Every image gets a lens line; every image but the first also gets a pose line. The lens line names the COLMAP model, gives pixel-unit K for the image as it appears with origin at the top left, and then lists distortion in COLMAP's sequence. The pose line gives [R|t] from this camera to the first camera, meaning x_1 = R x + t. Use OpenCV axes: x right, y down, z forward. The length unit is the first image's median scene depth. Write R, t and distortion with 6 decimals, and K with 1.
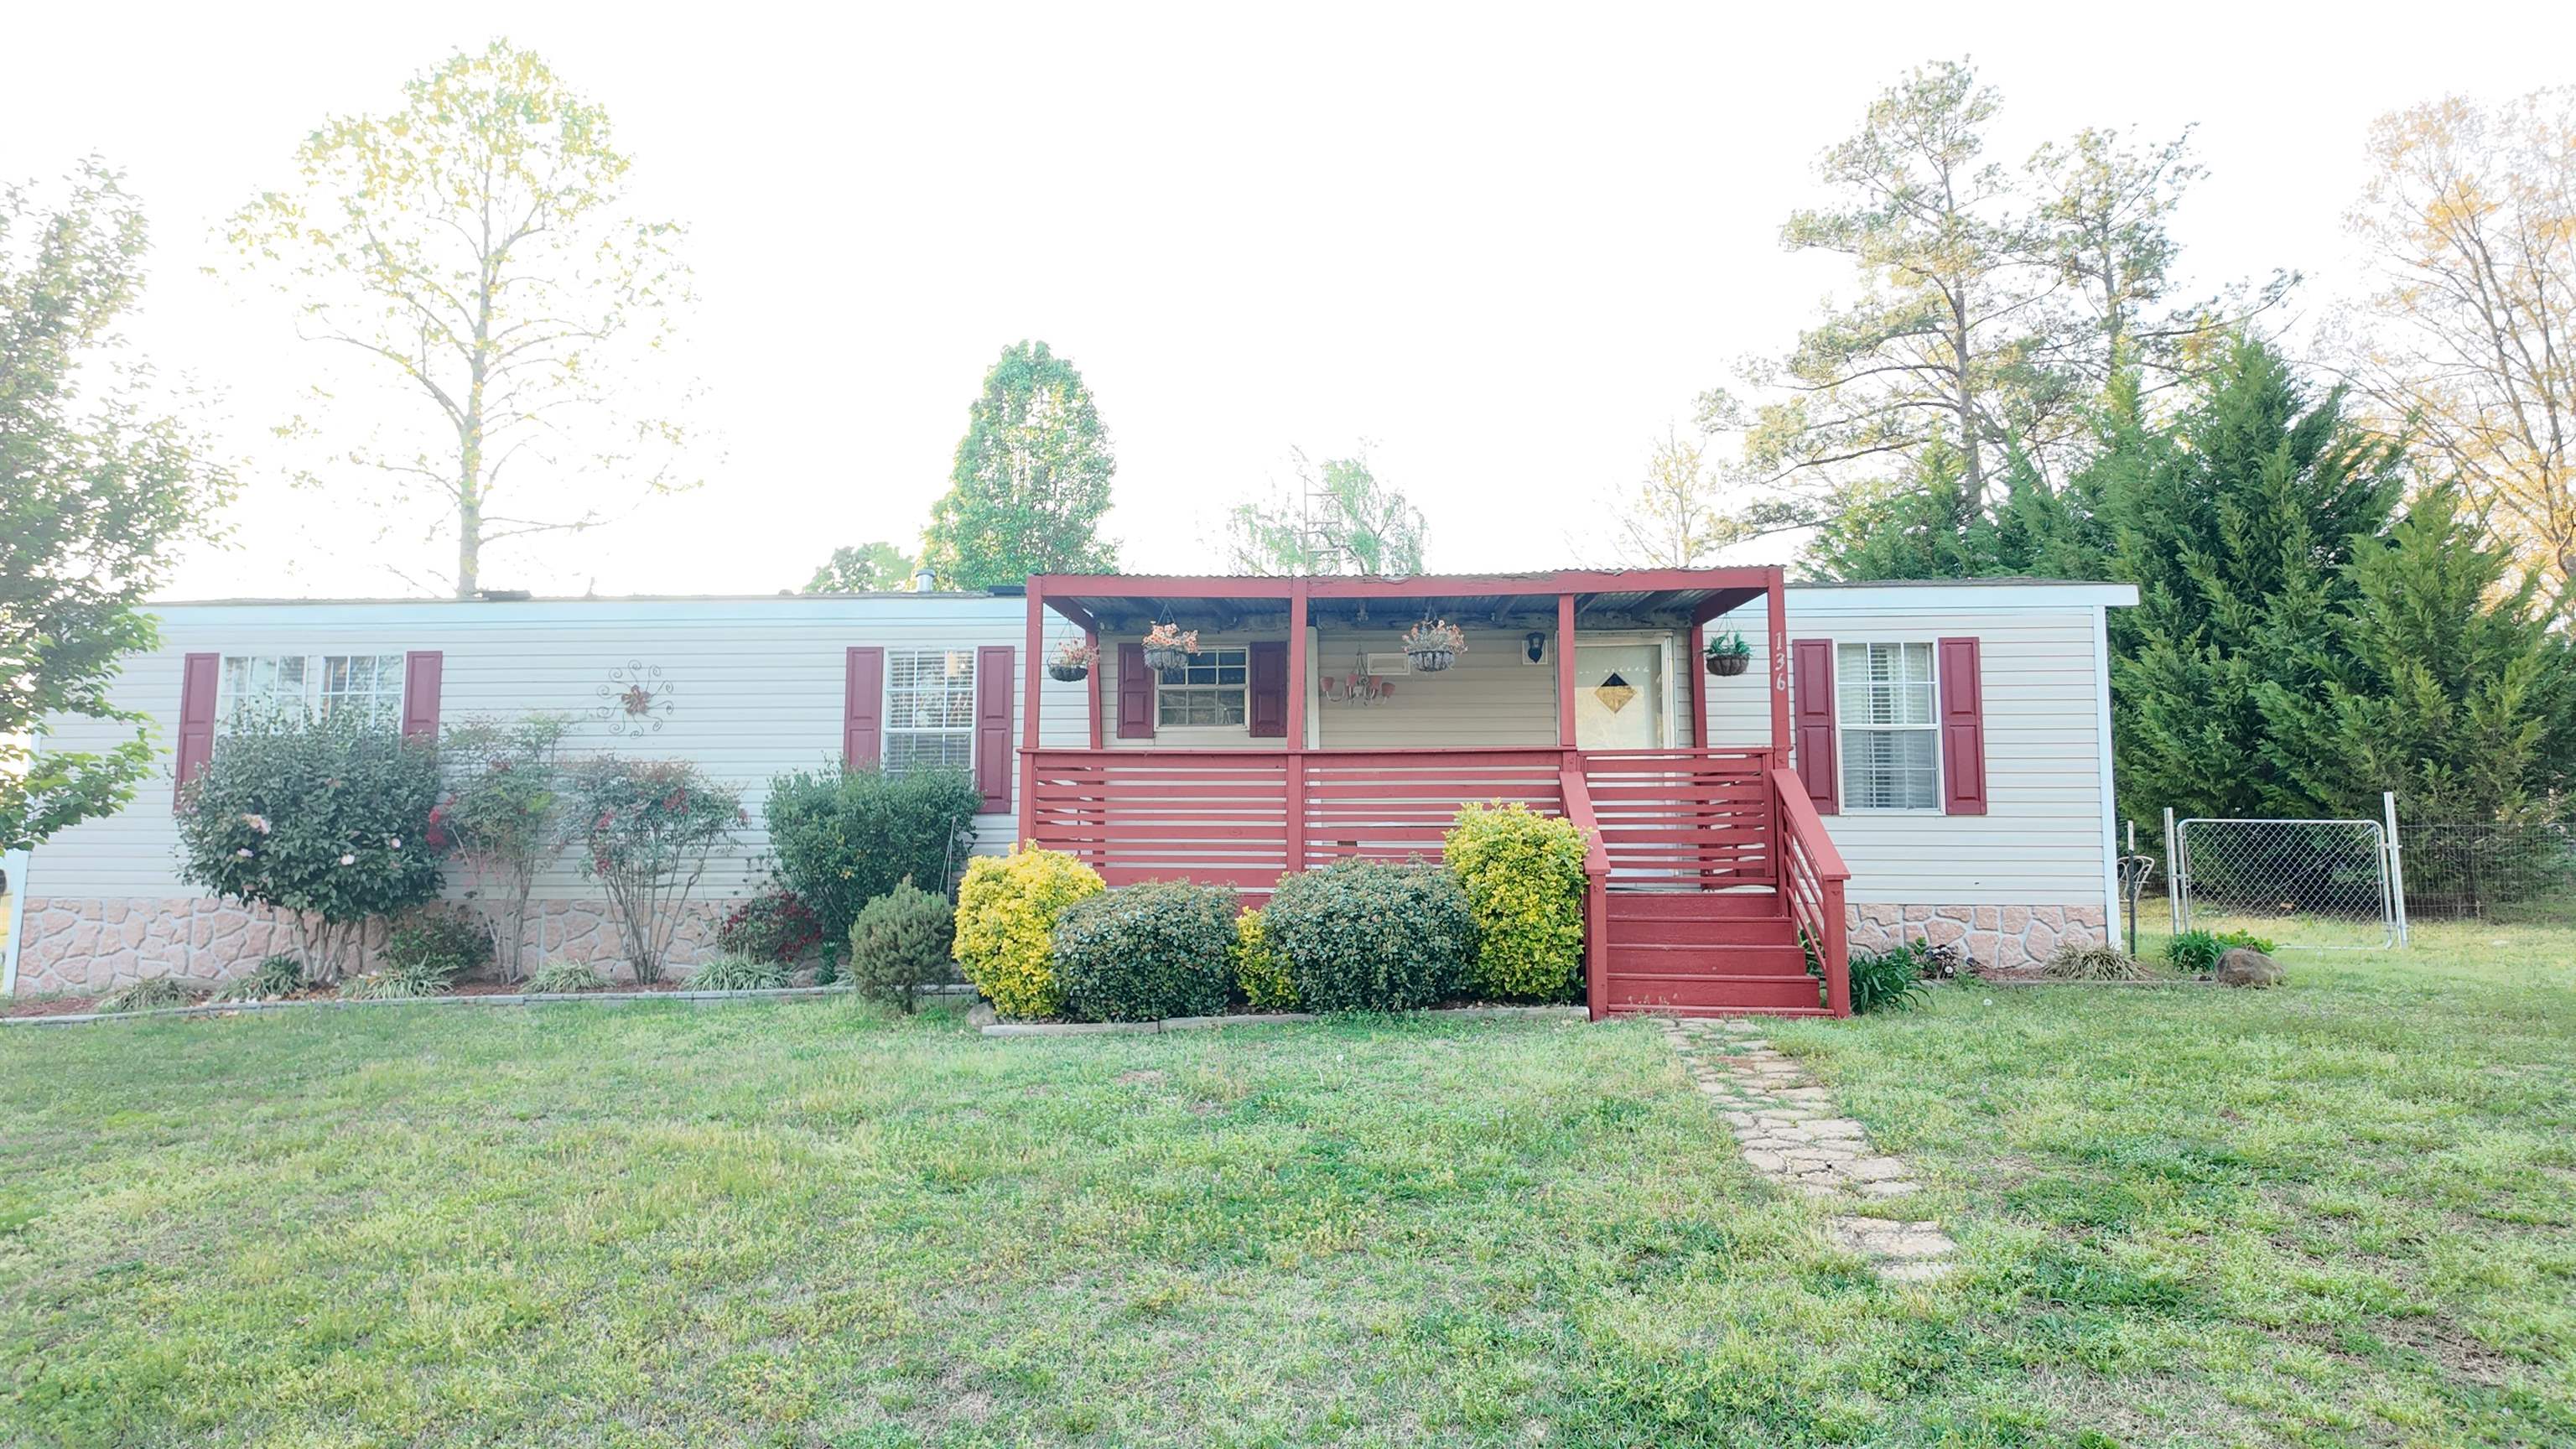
lens RADIAL K [[1478.9, 0, 1295.7], [0, 1478.9, 720.2], [0, 0, 1]] dist [0.072755, -0.074482]
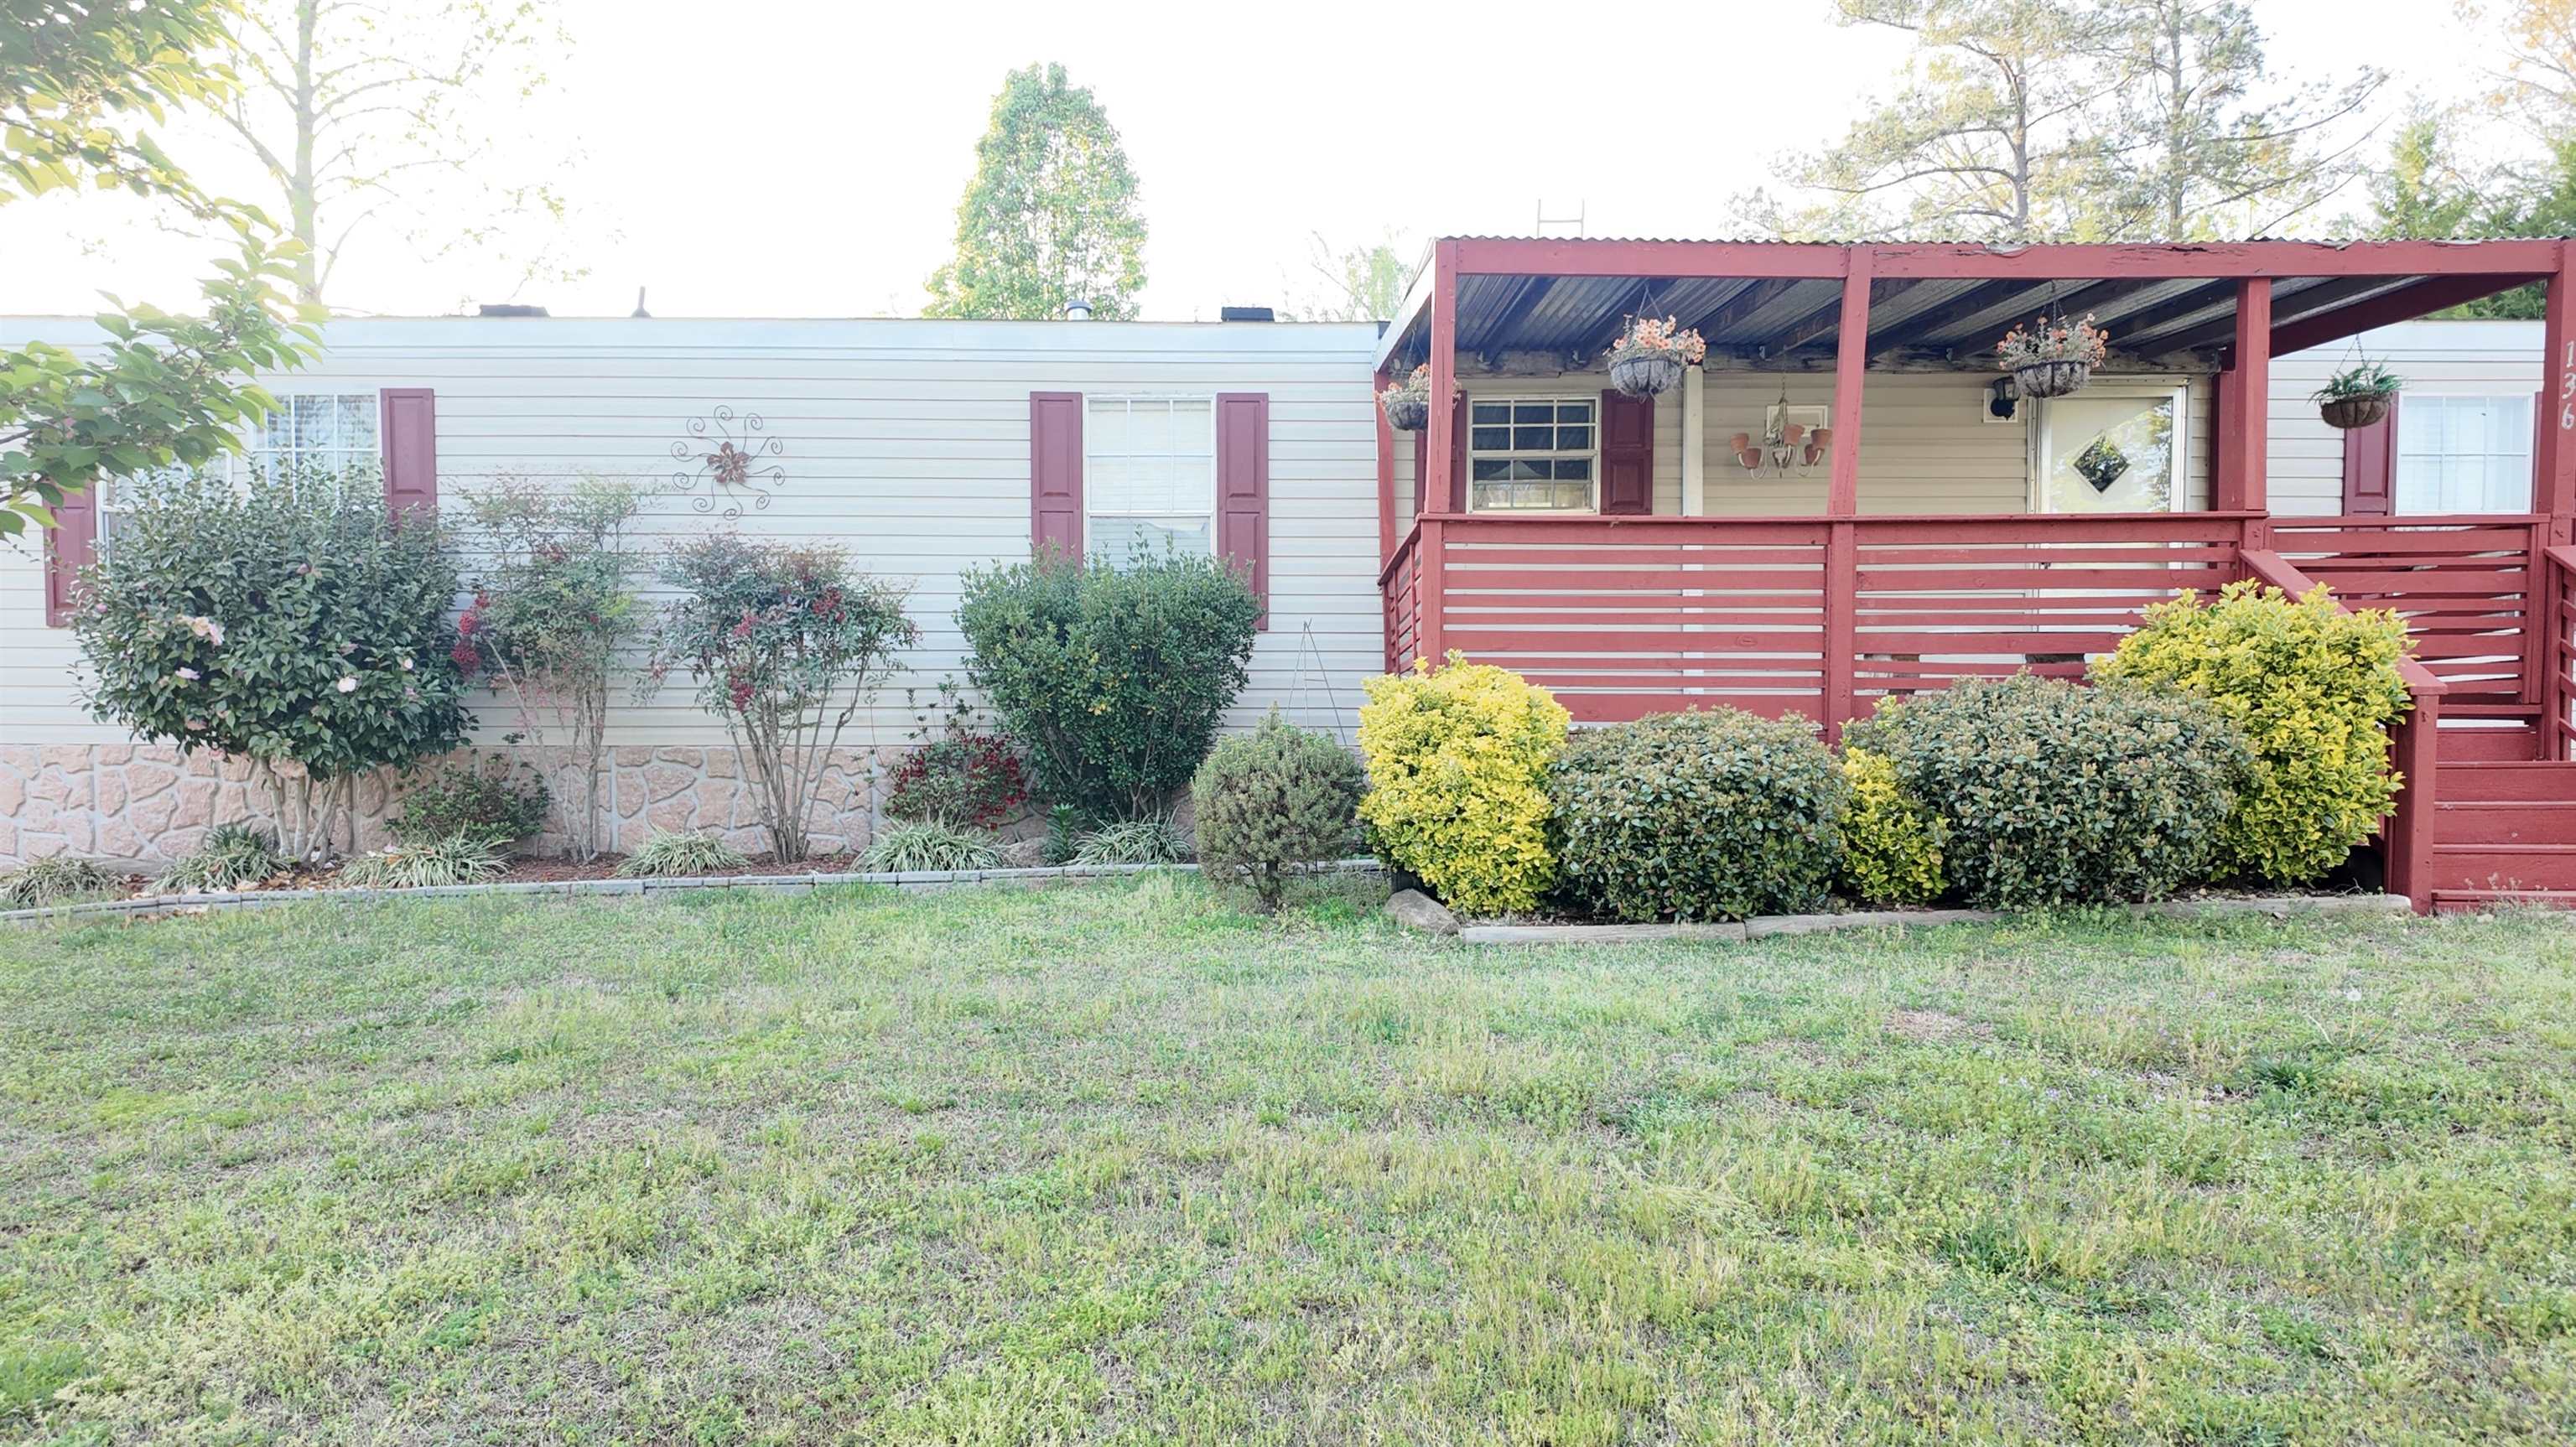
lens RADIAL K [[1513.8, 0, 1284.2], [0, 1513.8, 802.9], [0, 0, 1]] dist [0.055234, -0.051833]
pose [[0.997188, -0.004507, 0.074802, -0.236209], [-0.006289, 0.989634, 0.143473, 0.039516], [-0.074673, -0.143540, 0.986823, 0.252718]]
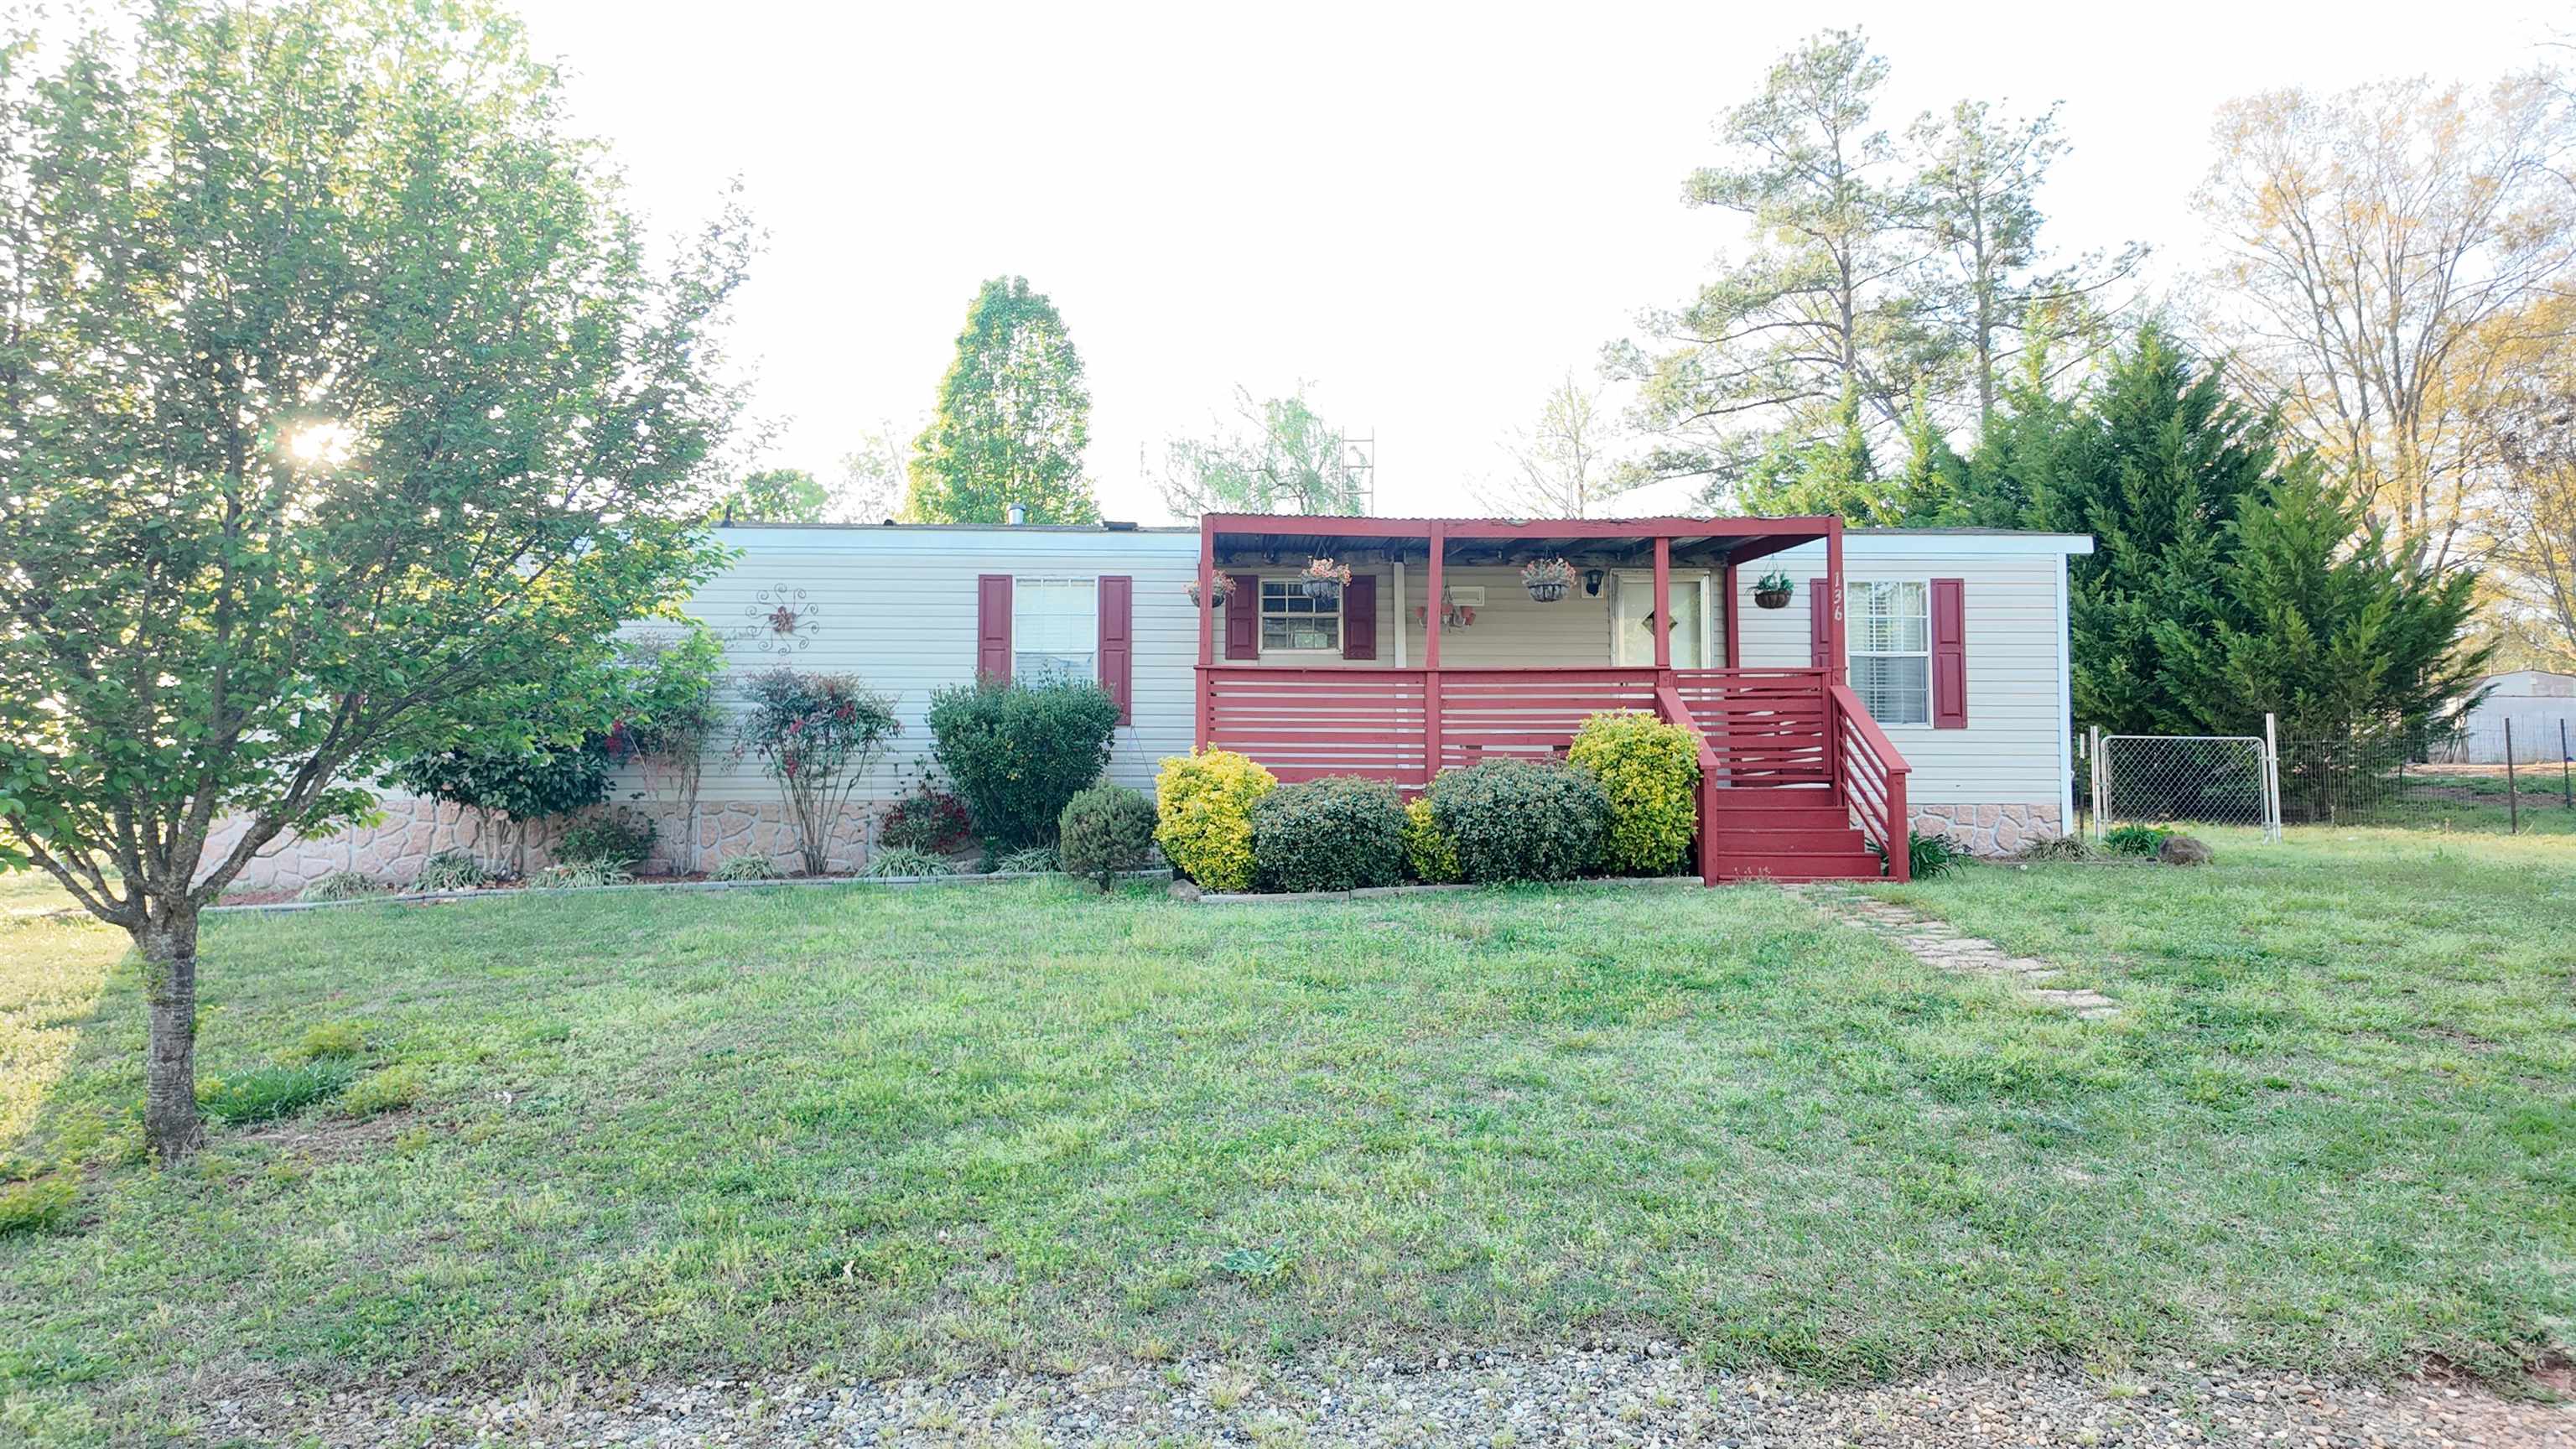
lens RADIAL K [[1481.6, 0, 1288.0], [0, 1481.6, 724.5], [0, 0, 1]] dist [0.094315, -0.120713]
pose [[0.995462, 0.004622, 0.095052, -0.177090], [-0.008972, 0.998929, 0.045388, 0.009910], [-0.094741, -0.046035, 0.994437, -0.126295]]
